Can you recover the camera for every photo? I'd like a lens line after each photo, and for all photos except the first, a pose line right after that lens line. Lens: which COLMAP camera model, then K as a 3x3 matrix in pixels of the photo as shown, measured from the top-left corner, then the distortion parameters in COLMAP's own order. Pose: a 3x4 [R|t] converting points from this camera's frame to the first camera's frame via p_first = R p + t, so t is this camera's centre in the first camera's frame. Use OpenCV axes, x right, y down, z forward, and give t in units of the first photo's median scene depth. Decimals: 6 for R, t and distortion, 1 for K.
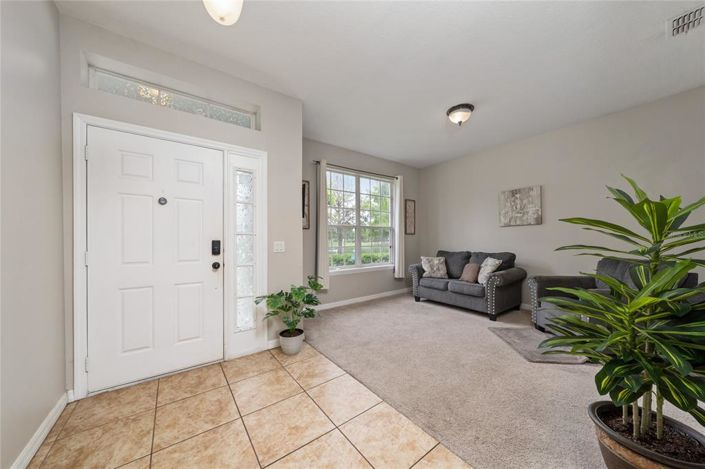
lens RADIAL K [[244.7, 0, 355.5], [0, 244.7, 238.4], [0, 0, 1]] dist [0.001758, 0.000106]
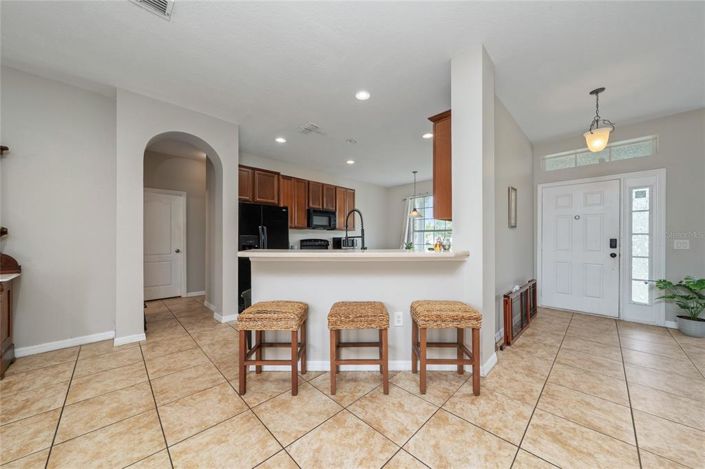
lens RADIAL K [[244.7, 0, 353.6], [0, 244.7, 241.5], [0, 0, 1]] dist [0.001758, 0.000106]
pose [[0.103862, 0.004319, -0.994582, 0.789093], [-0.009046, 0.999953, 0.003398, 0.034108], [0.994551, 0.008645, 0.103896, -0.779873]]
